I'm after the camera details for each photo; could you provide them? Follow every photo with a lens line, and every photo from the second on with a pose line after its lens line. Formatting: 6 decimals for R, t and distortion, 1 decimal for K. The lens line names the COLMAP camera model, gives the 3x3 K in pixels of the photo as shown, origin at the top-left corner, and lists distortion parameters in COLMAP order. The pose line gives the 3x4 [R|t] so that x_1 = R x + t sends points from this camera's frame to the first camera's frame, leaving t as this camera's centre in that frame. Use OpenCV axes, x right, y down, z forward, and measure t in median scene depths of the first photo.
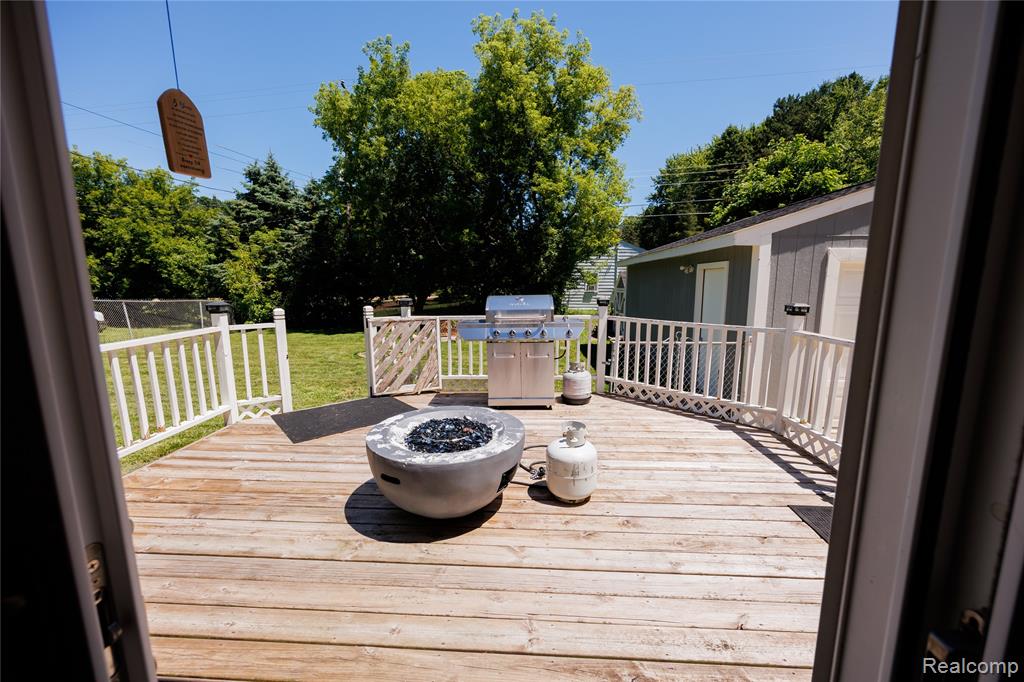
lens RADIAL K [[420.4, 0, 512.0], [0, 420.4, 341.0], [0, 0, 1]] dist [0.001326, 0.000213]
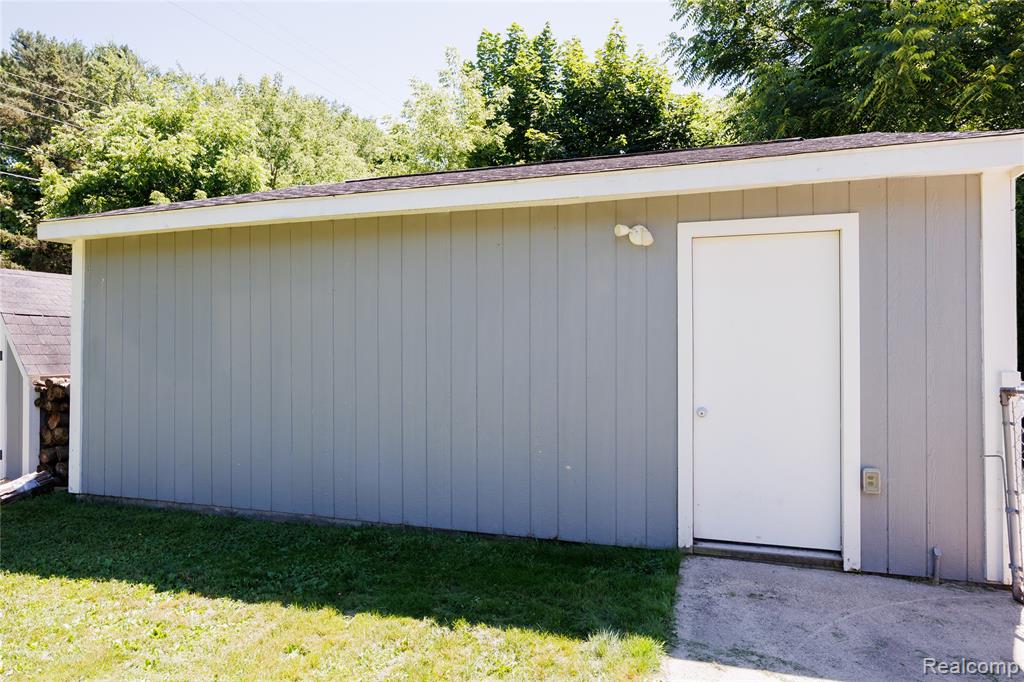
lens RADIAL K [[625.5, 0, 512.0], [0, 625.5, 341.0], [0, 0, 1]] dist [-0.002598, -0.001335]
pose [[0.253806, 0.006990, 0.967230, -0.061578], [0.139430, 0.989266, -0.043736, -0.026601], [-0.957153, 0.145961, 0.250107, 0.386614]]
